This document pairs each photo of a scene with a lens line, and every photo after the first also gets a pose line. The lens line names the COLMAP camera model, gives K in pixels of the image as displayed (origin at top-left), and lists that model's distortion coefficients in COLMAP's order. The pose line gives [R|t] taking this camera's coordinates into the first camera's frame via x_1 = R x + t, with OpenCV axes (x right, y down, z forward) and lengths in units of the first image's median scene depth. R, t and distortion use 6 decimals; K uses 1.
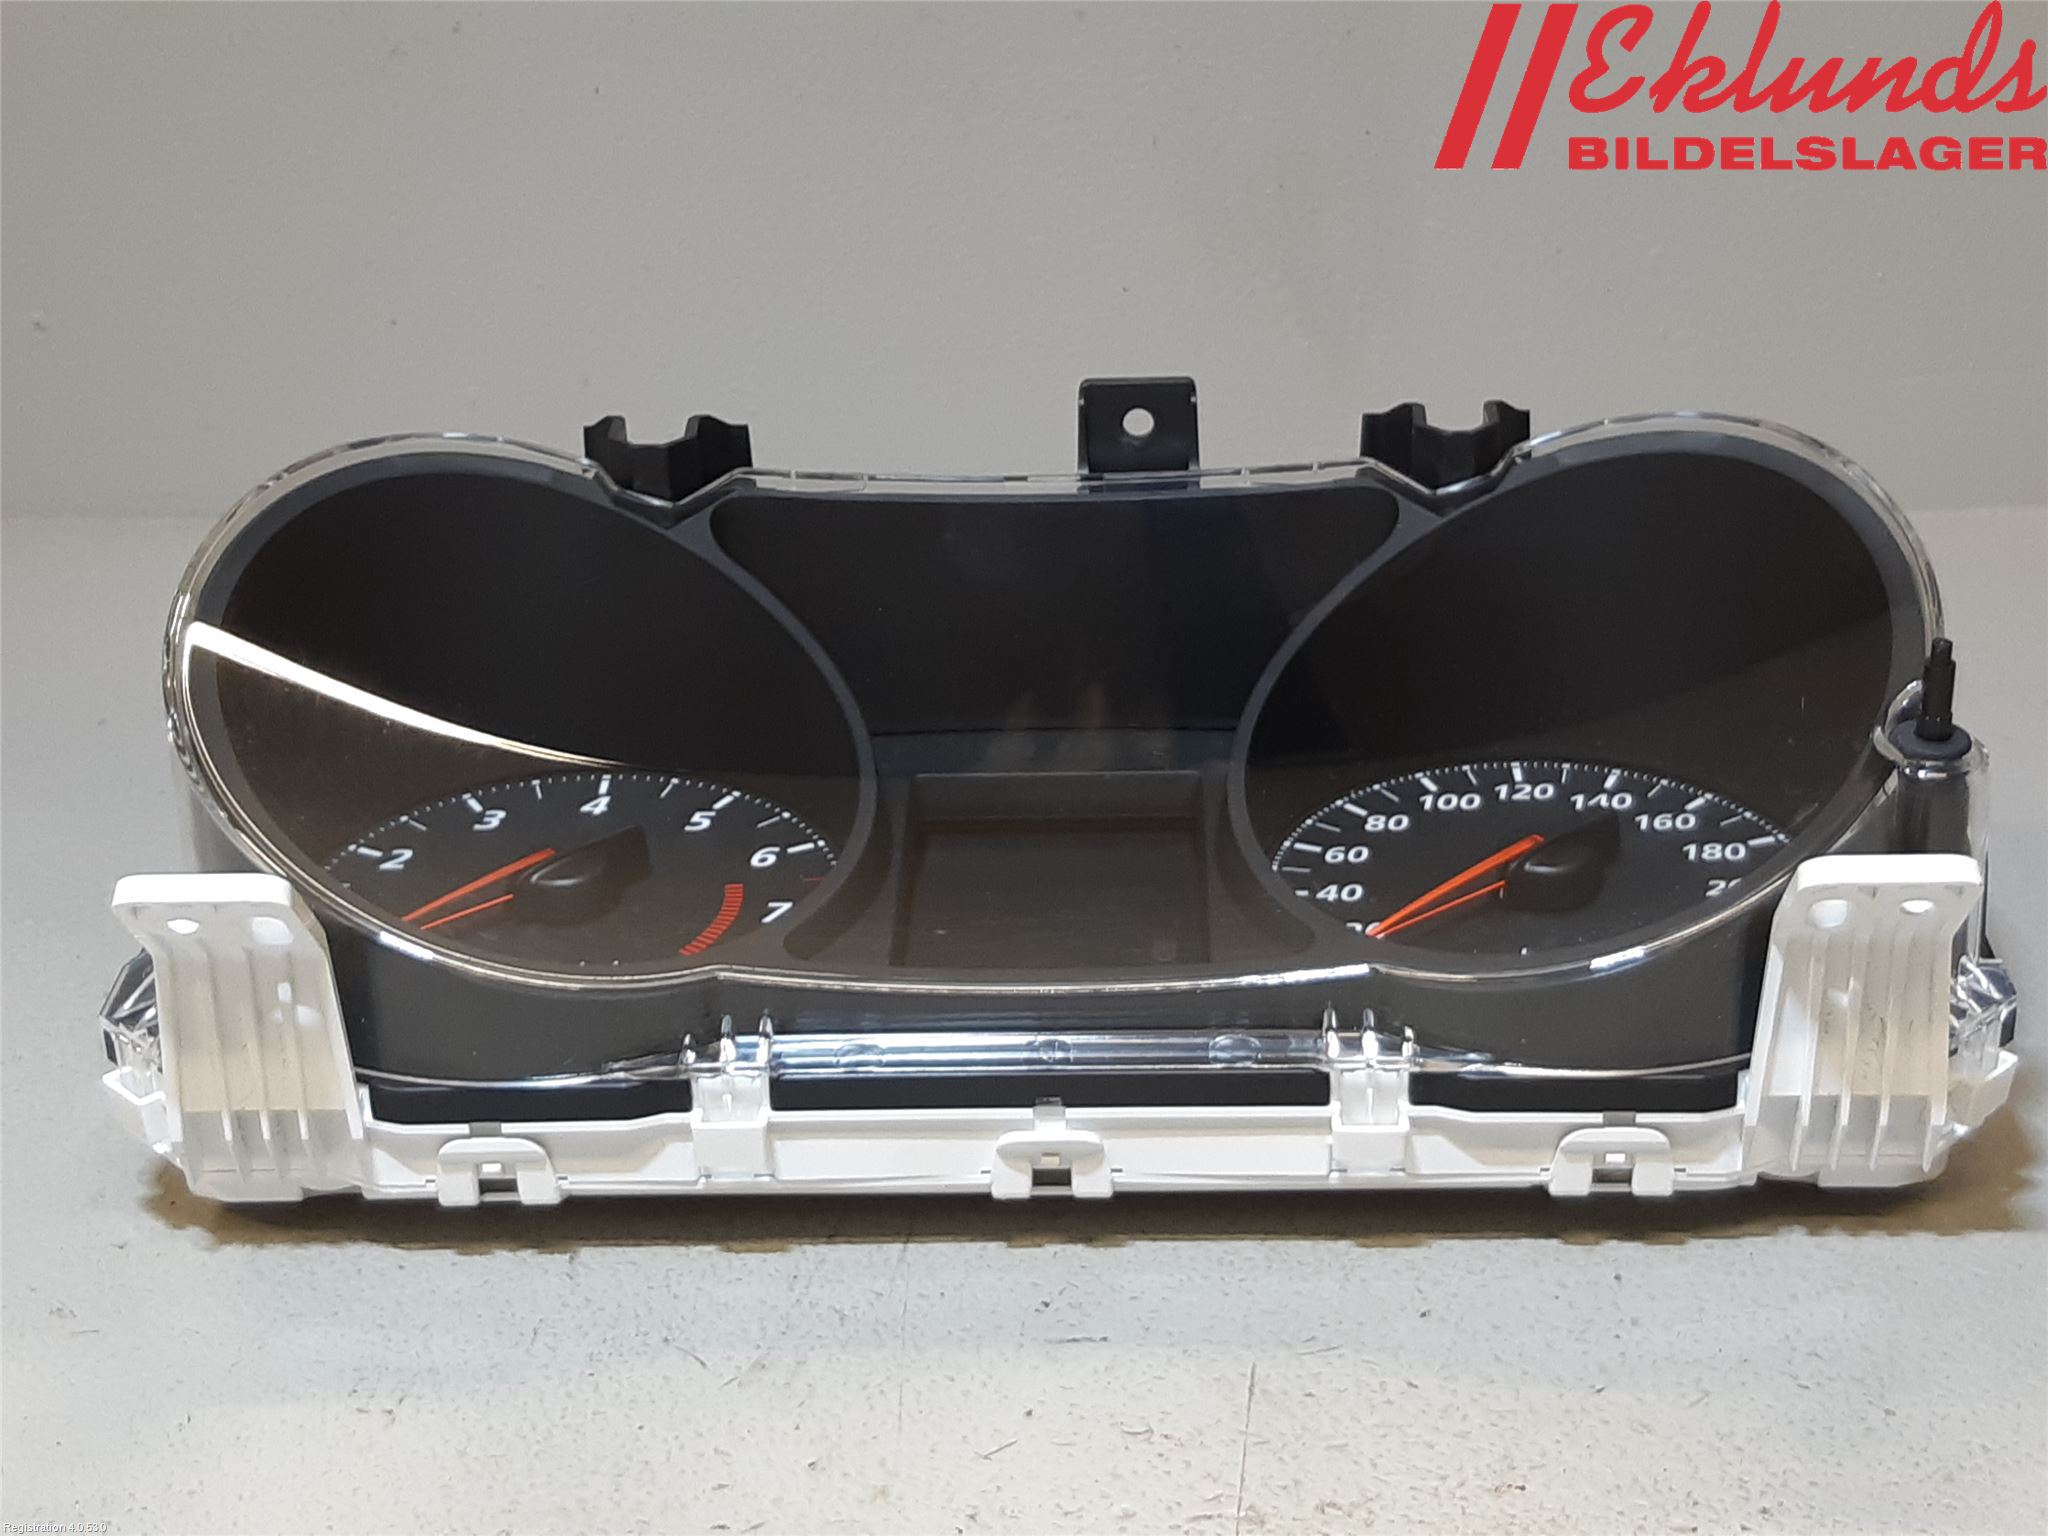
lens RADIAL K [[4046.3, 0, 1020.2], [0, 4046.3, 769.9], [0, 0, 1]] dist [0.141297, 0.000000]
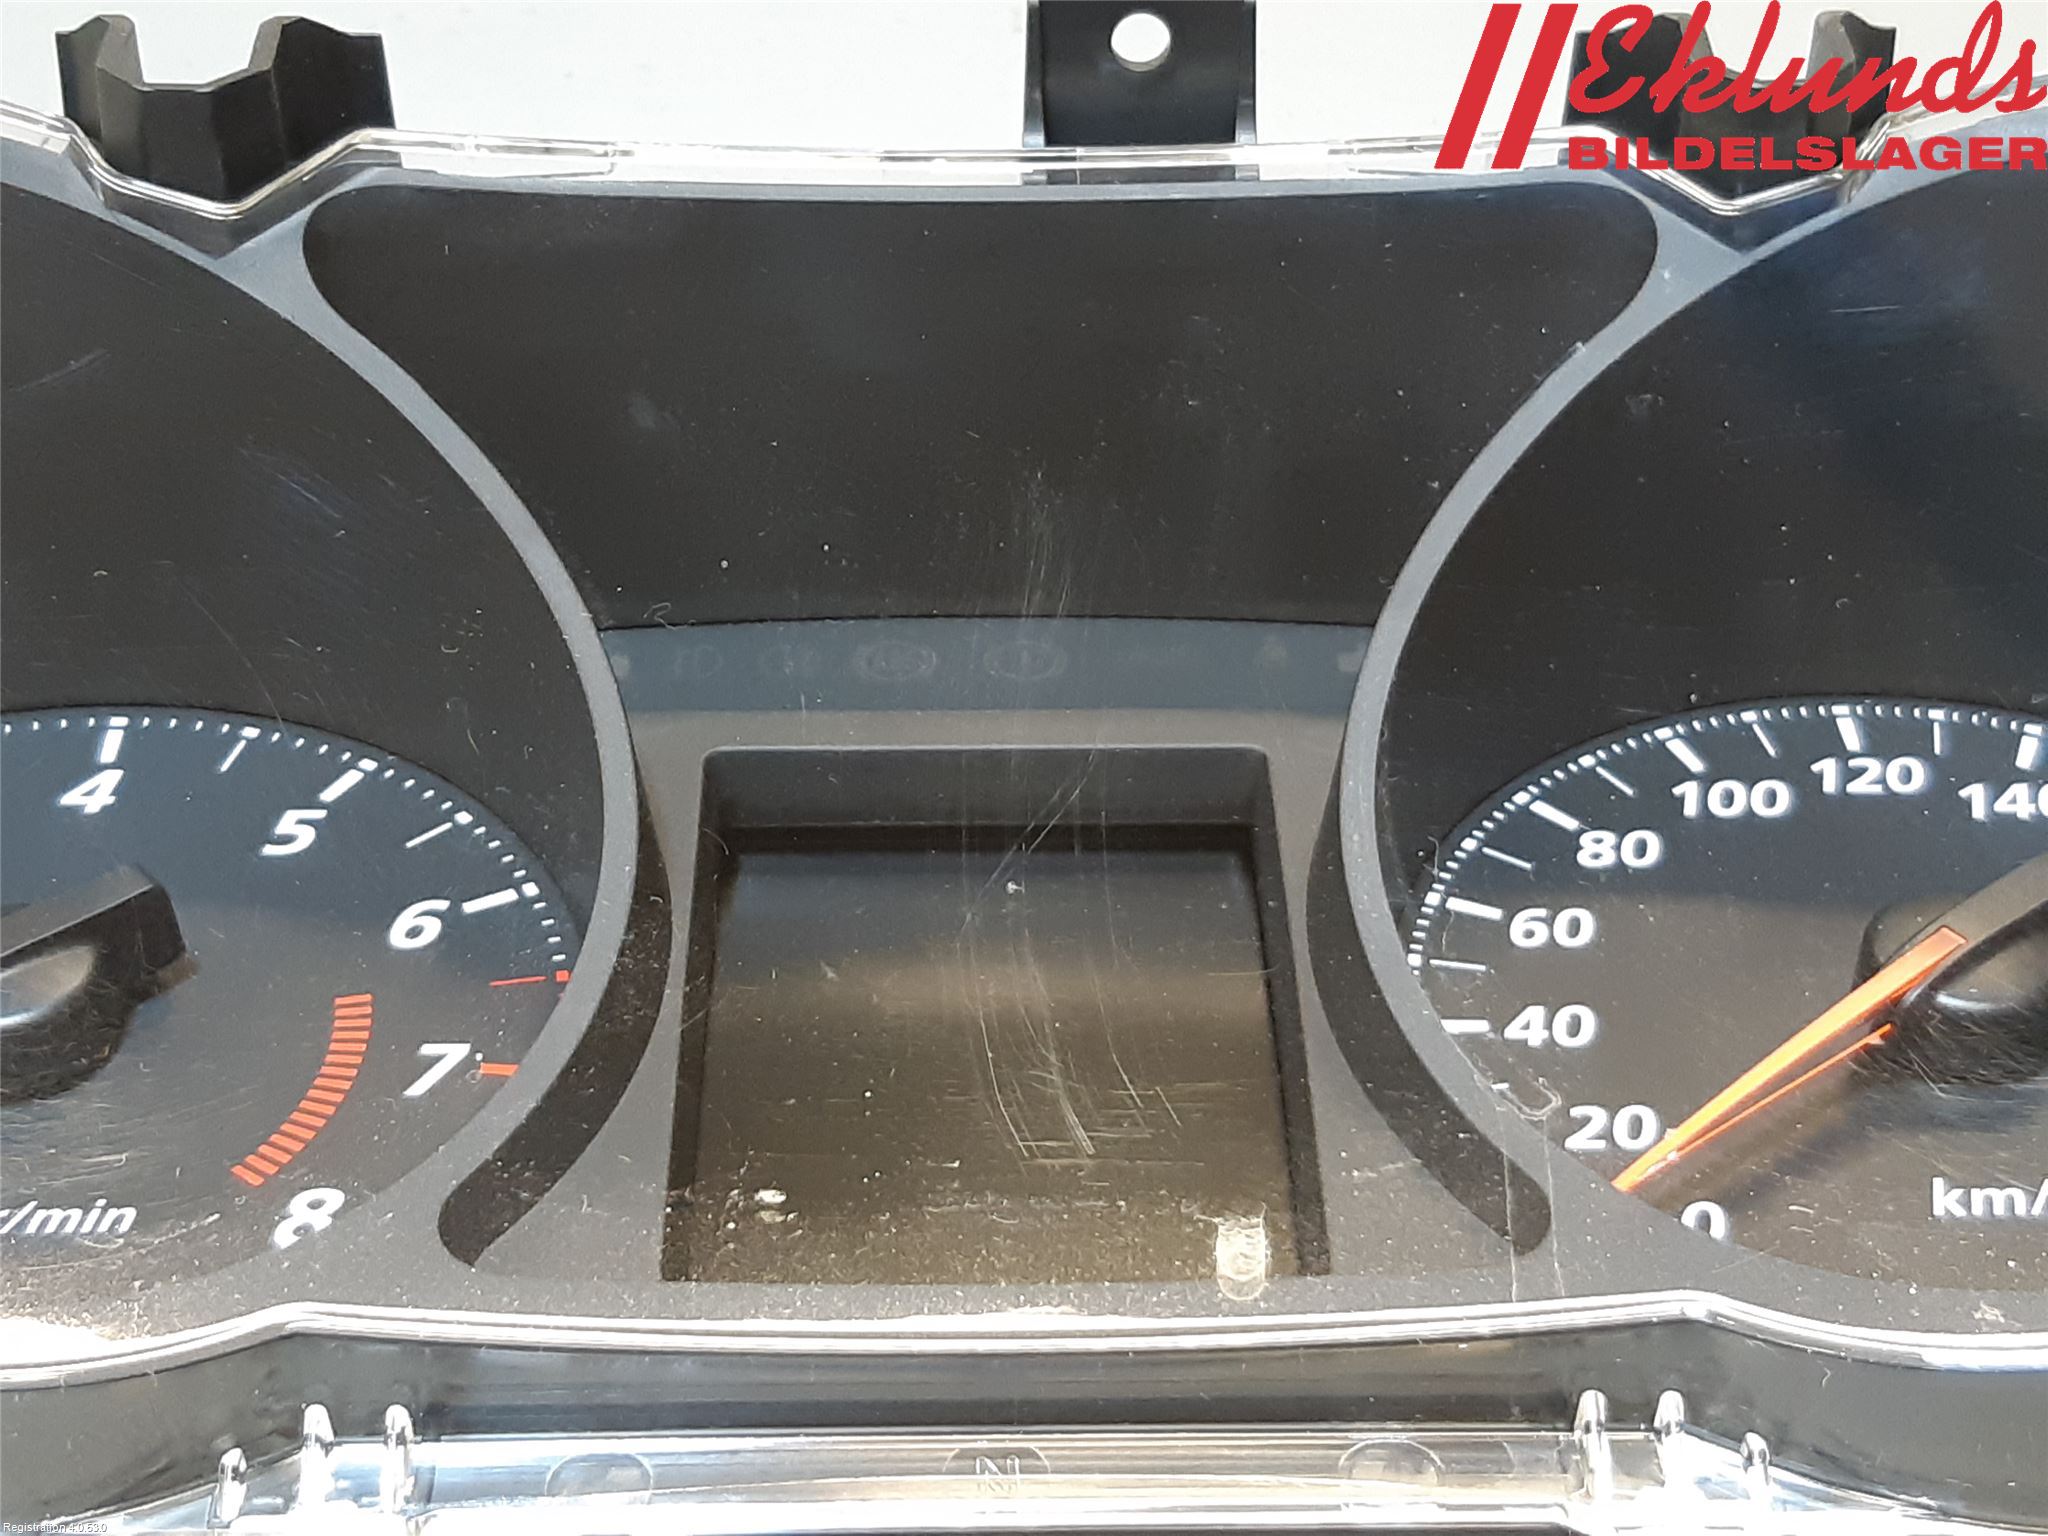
lens RADIAL K [[4046.3, 0, 1030.9], [0, 4046.3, 764.9], [0, 0, 1]] dist [0.141297, 0.000000]
pose [[0.998307, 0.002588, 0.058114, -0.015473], [-0.011743, 0.987408, 0.157756, -0.078560], [-0.056974, -0.158171, 0.985767, 0.485751]]
